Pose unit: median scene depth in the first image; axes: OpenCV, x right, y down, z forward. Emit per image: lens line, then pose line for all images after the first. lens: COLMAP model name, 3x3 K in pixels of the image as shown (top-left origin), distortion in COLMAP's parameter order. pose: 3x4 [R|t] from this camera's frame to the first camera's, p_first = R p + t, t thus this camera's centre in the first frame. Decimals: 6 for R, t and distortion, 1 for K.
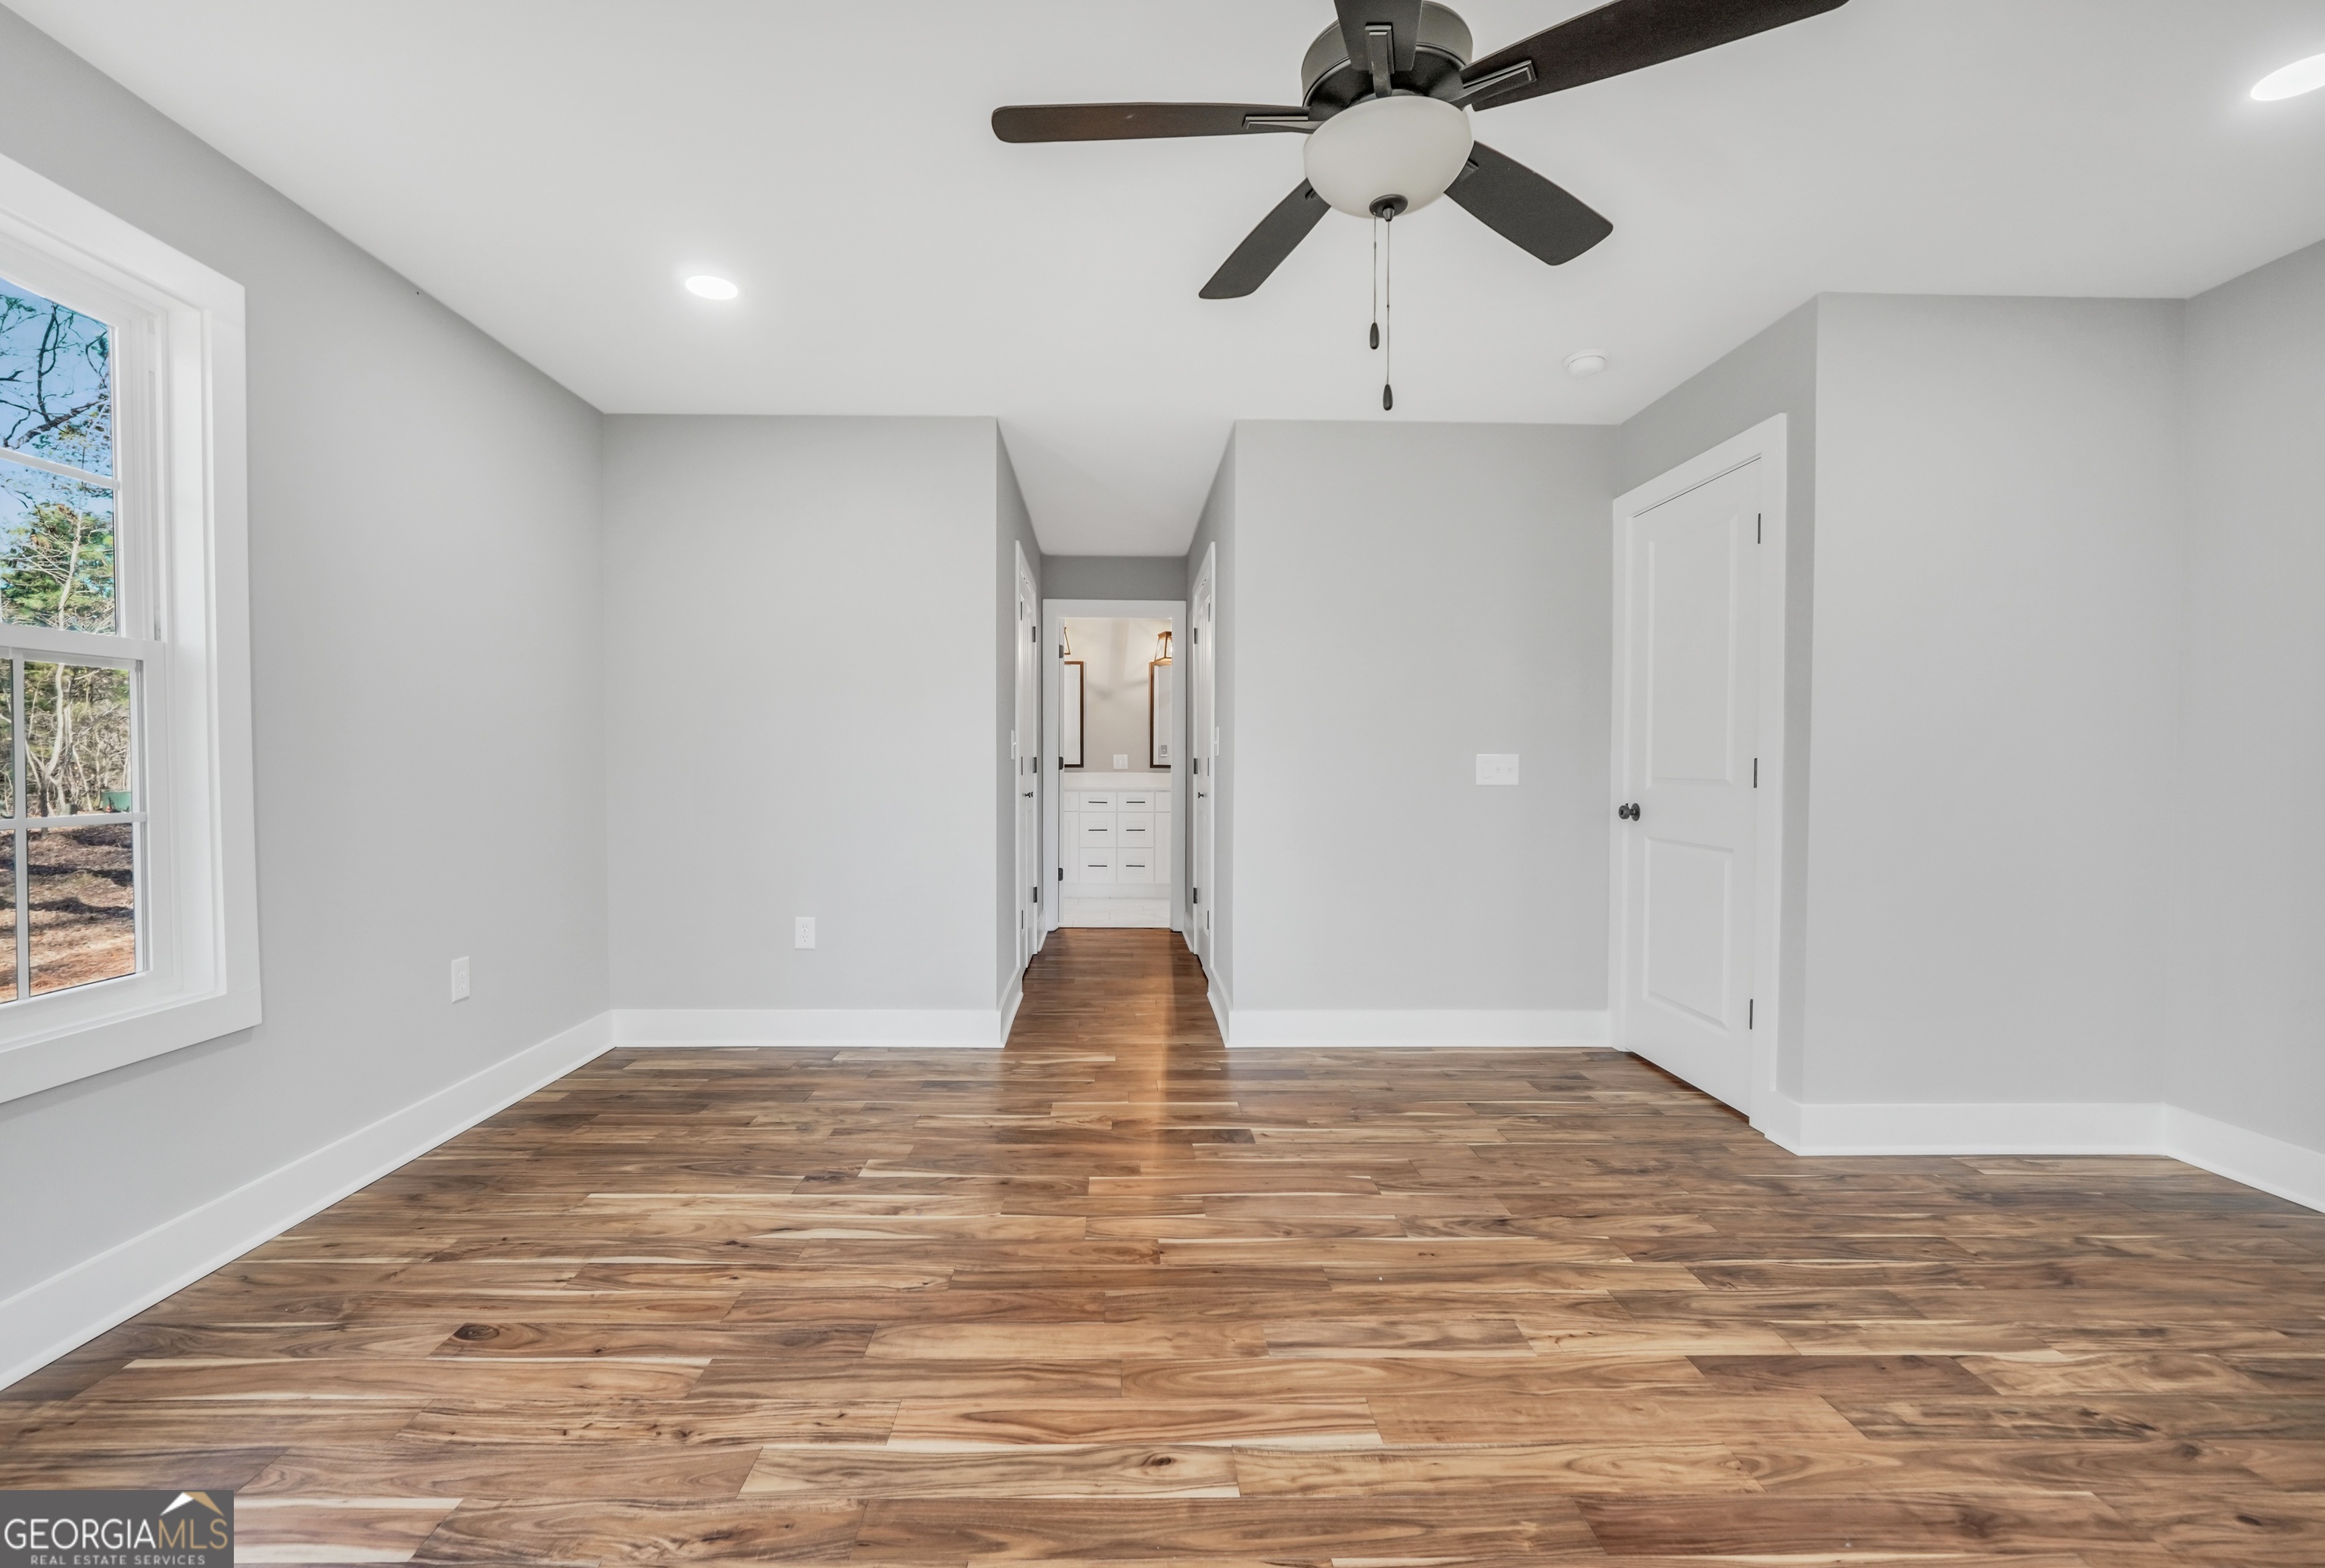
lens RADIAL K [[1024.1, 0, 1130.8], [0, 1024.1, 793.5], [0, 0, 1]] dist [-0.014841, 0.005157]
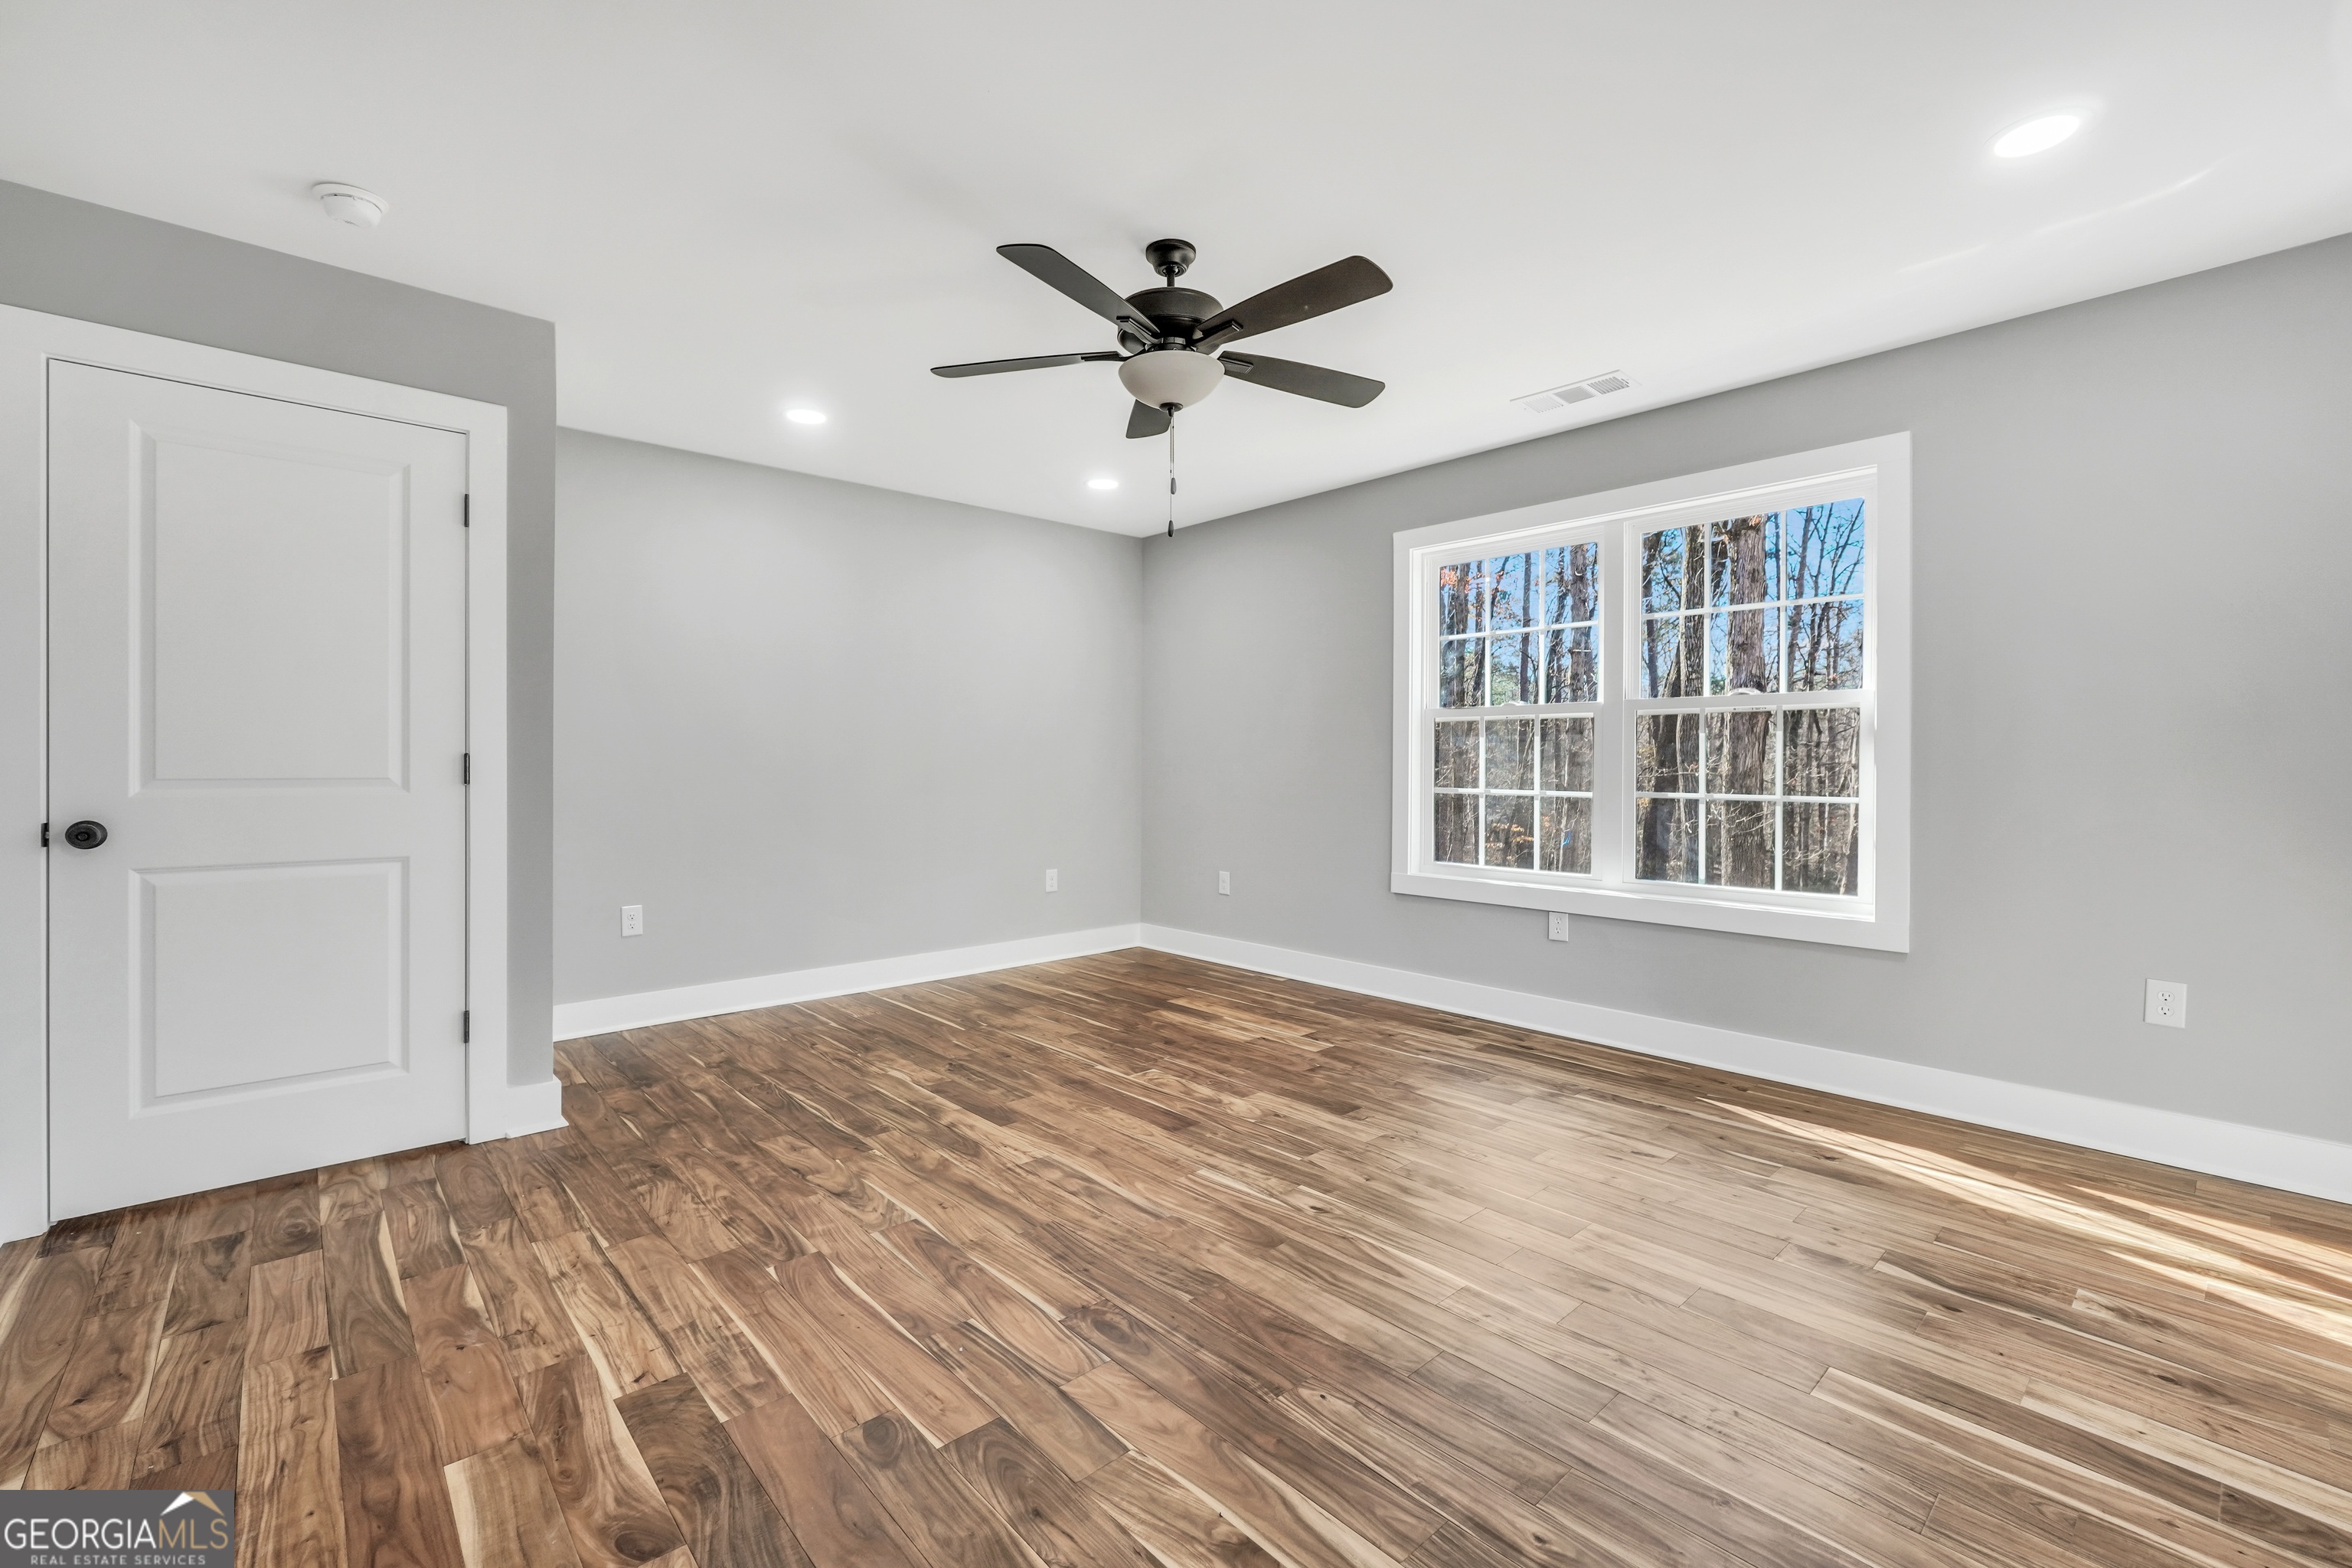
lens RADIAL K [[999.0, 0, 1177.6], [0, 999.0, 765.8], [0, 0, 1]] dist [-0.019166, 0.006888]
pose [[-0.662154, -0.011174, 0.749285, -0.717939], [0.016948, 0.999410, 0.029881, -0.053012], [-0.749176, 0.032484, -0.661573, 1.599809]]
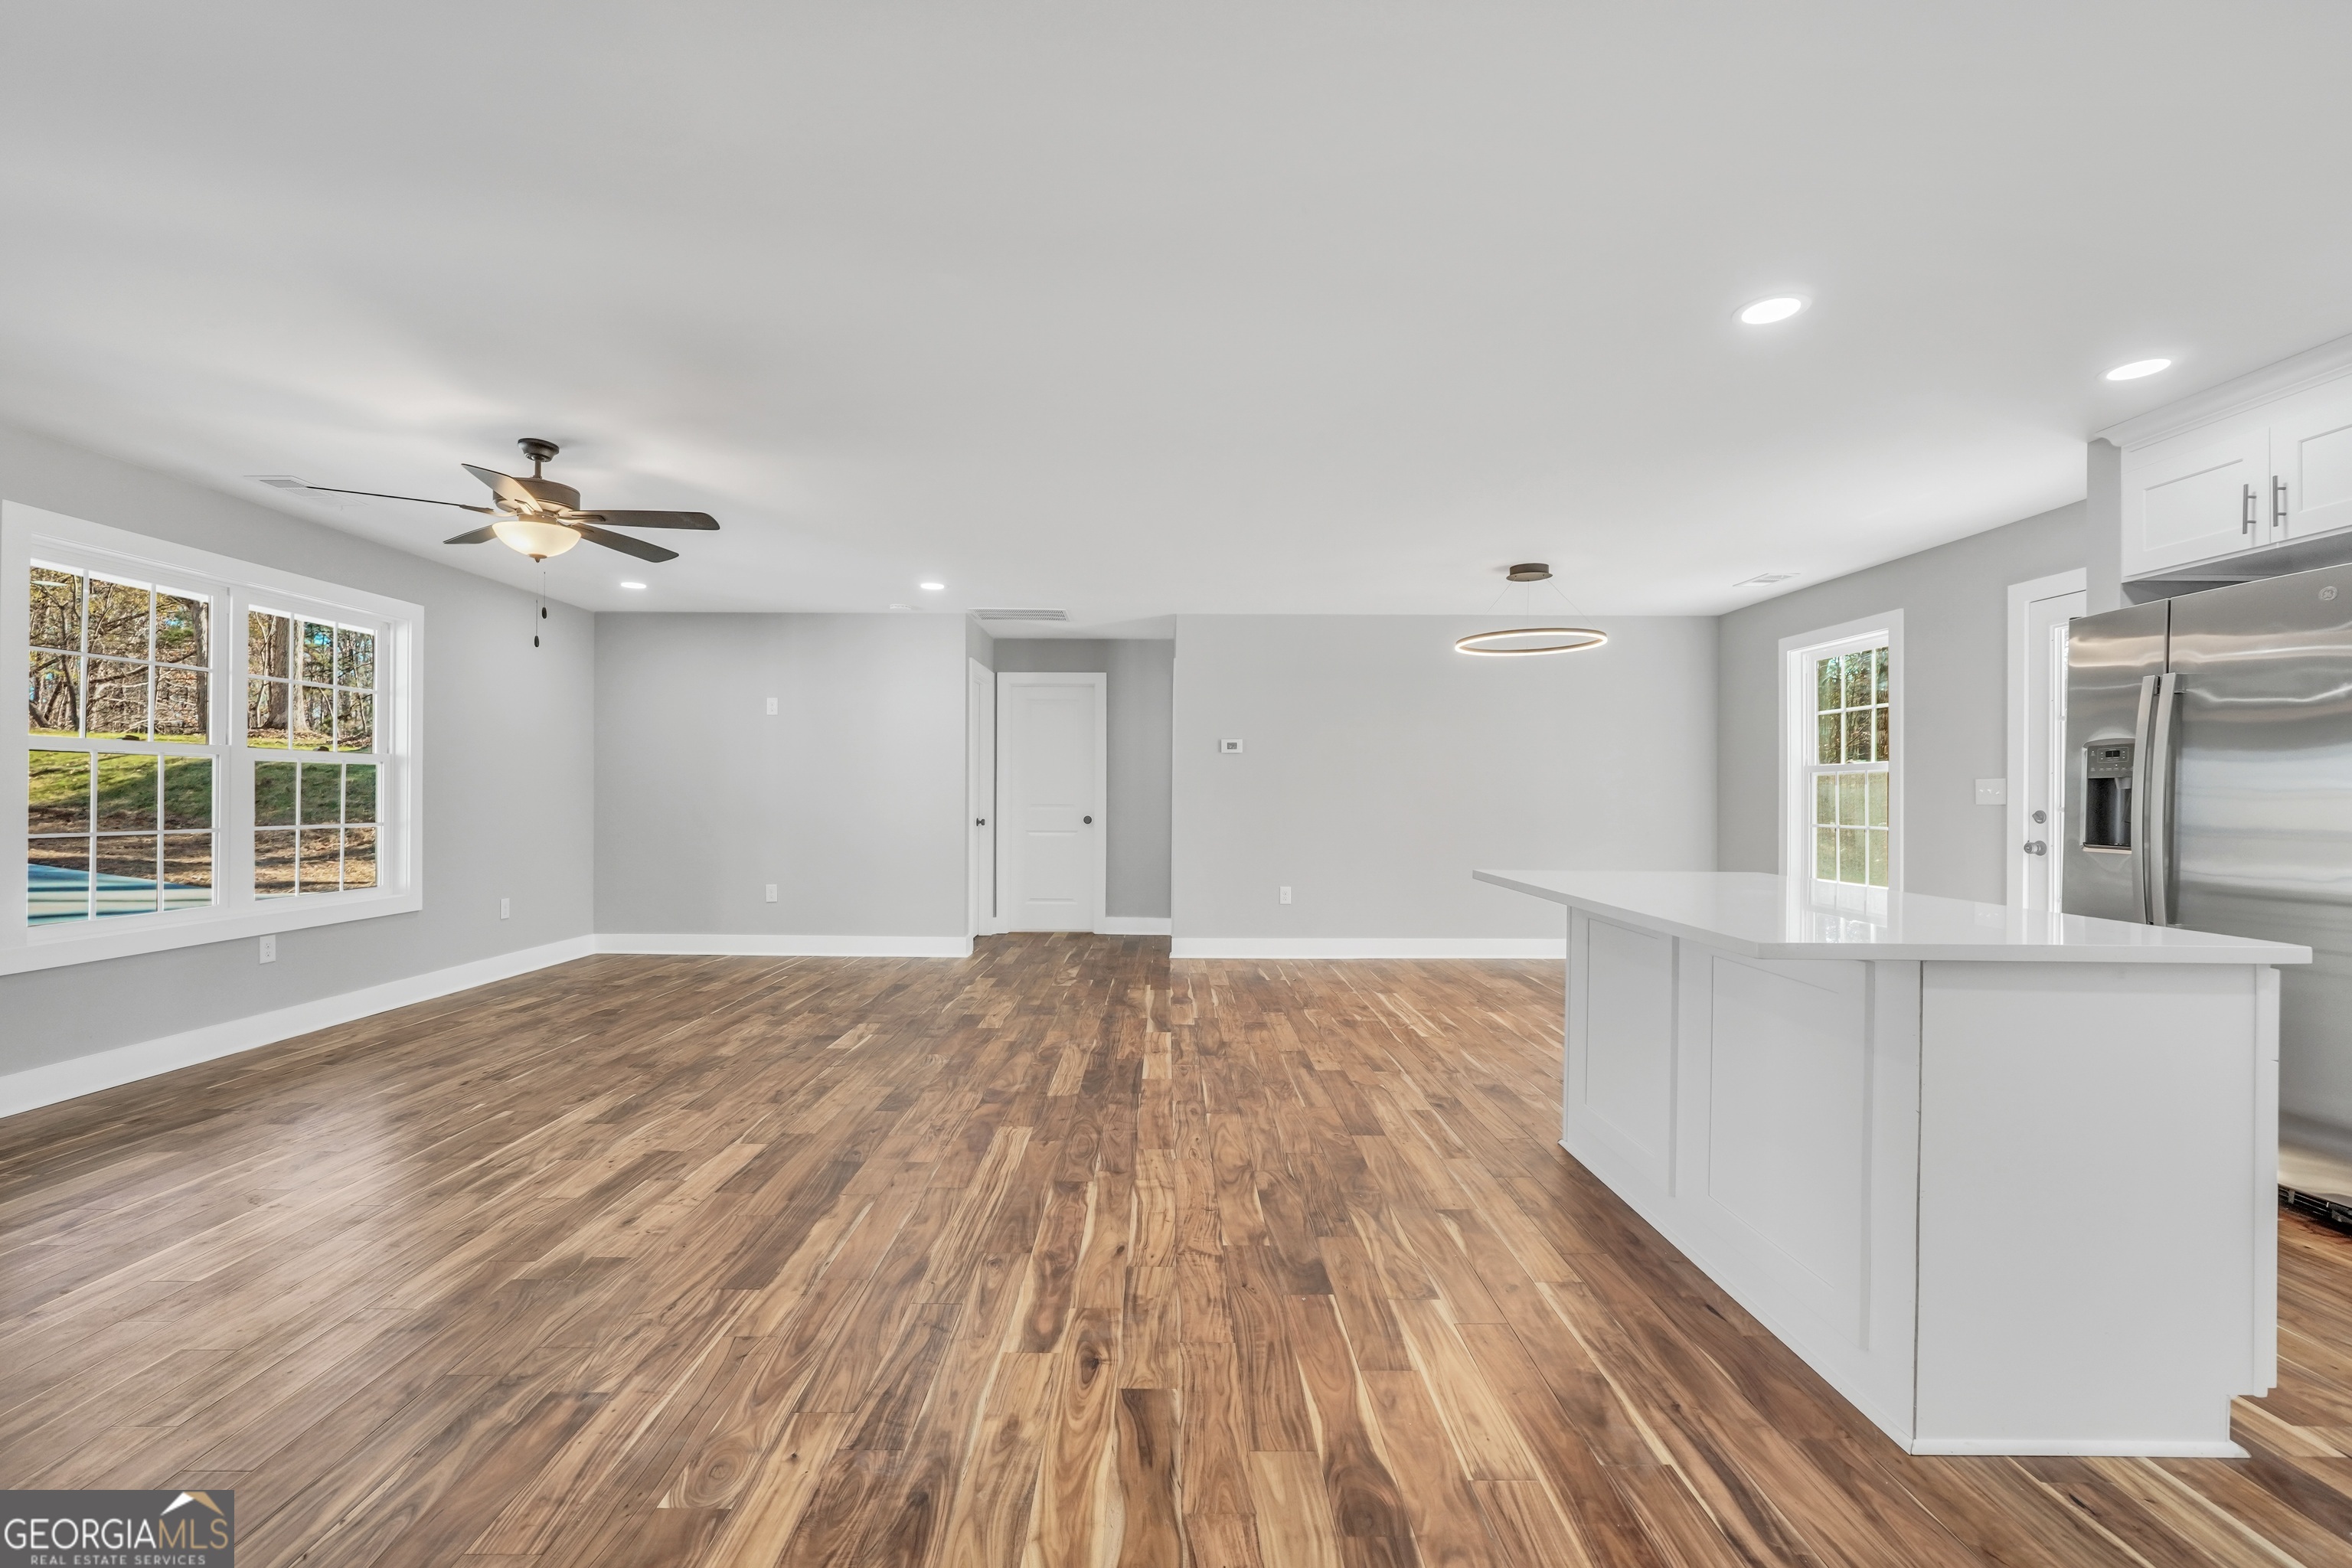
lens RADIAL K [[999.0, 0, 1162.8], [0, 999.0, 789.1], [0, 0, 1]] dist [-0.019166, 0.006888]
pose [[-0.026224, -0.009778, -0.999608, 2.133753], [-0.035871, 0.999317, -0.008834, -0.066613], [0.999012, 0.035626, -0.026557, 1.752252]]
